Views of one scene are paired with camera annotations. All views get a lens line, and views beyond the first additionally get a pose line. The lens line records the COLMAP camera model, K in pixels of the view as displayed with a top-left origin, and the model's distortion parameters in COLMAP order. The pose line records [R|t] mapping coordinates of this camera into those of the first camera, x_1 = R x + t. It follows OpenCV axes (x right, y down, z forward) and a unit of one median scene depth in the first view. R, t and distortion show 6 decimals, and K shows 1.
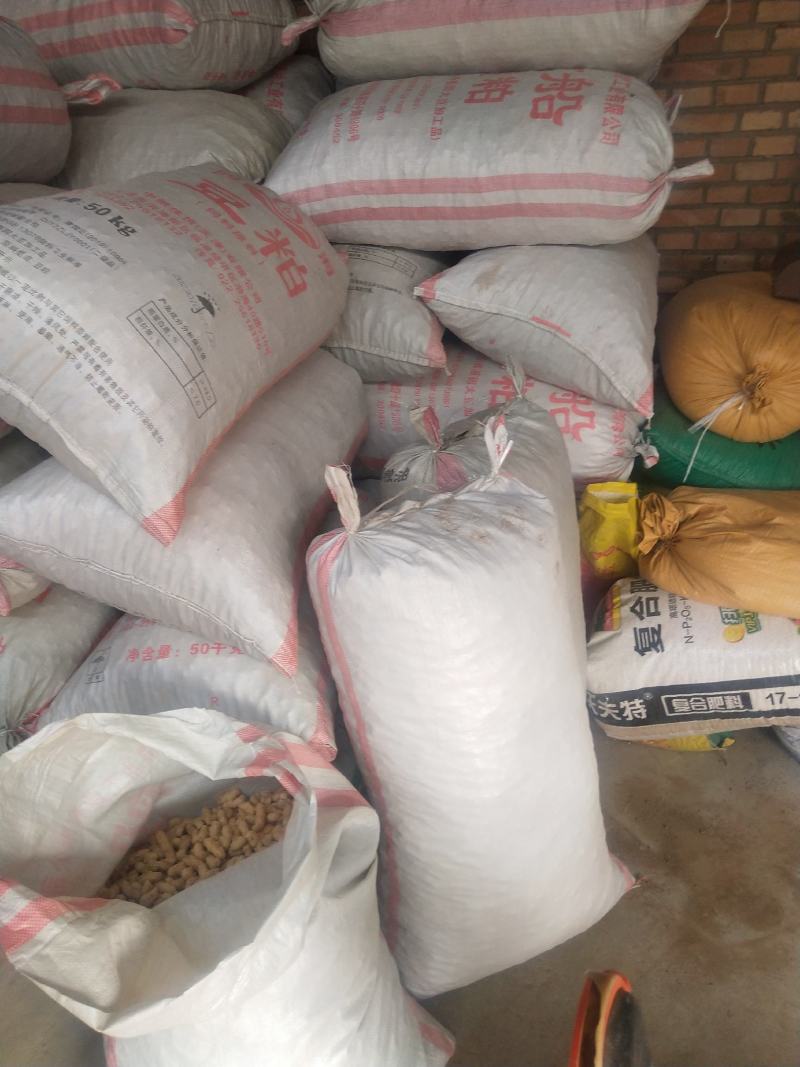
lens RADIAL K [[842.3, 0, 439.6], [0, 842.3, 535.6], [0, 0, 1]] dist [0.002582, -0.004200]
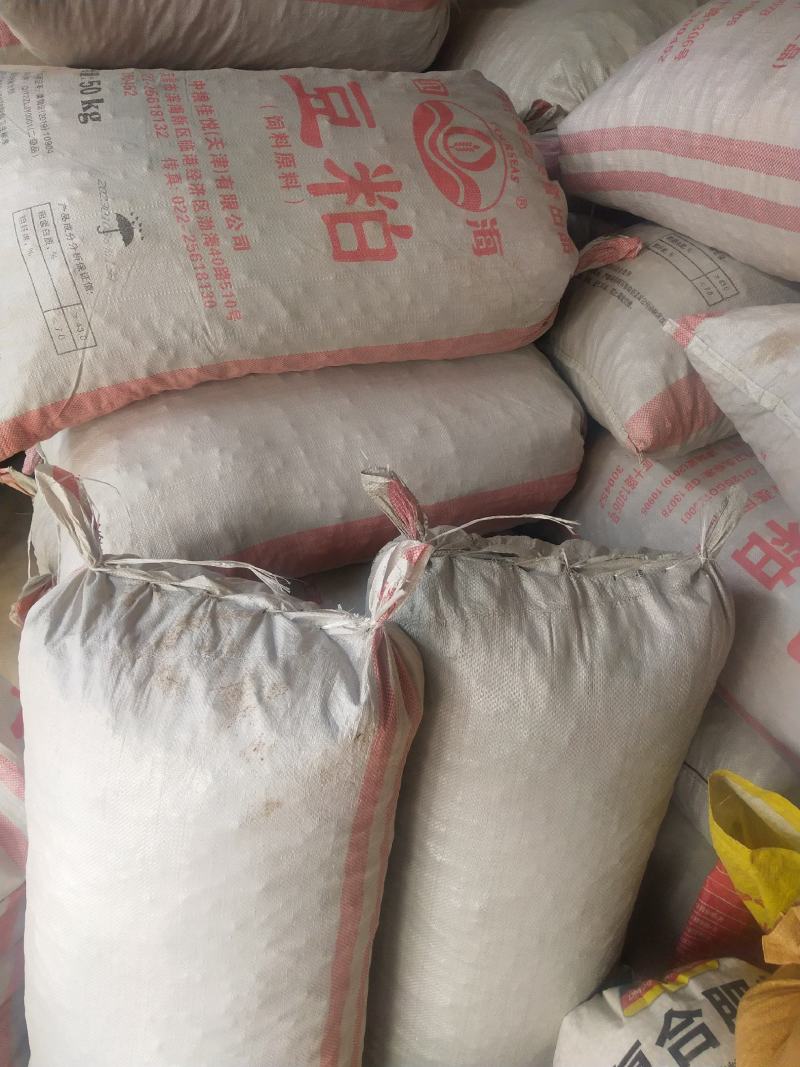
lens RADIAL K [[842.1, 0, 419.7], [0, 842.1, 544.6], [0, 0, 1]] dist [-0.001955, 0.032309]
pose [[0.510960, 0.485163, -0.709603, 0.570867], [-0.439079, 0.856991, 0.269769, -0.354318], [0.739006, 0.173731, 0.650913, 0.740541]]
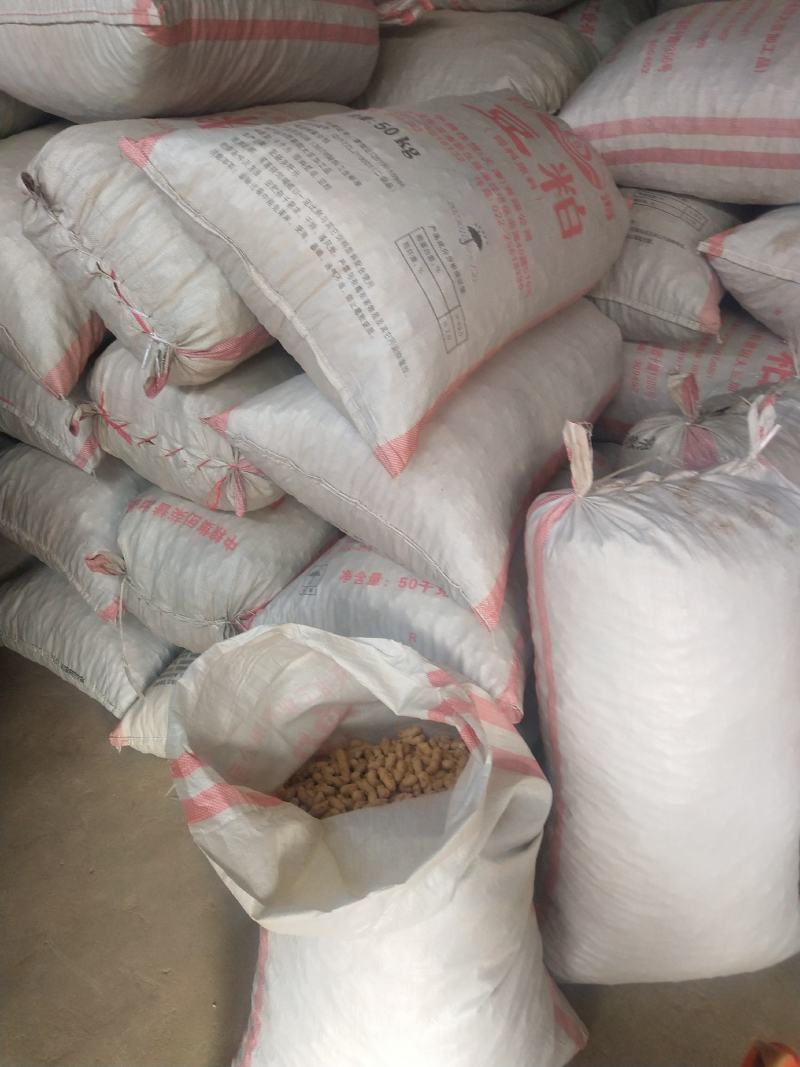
lens RADIAL K [[842.1, 0, 419.7], [0, 842.1, 544.6], [0, 0, 1]] dist [-0.001955, 0.032309]
pose [[0.942511, 0.190032, -0.274884, -0.004339], [-0.172559, 0.981181, 0.086642, -0.000632], [0.286176, -0.034228, 0.957566, 0.045348]]
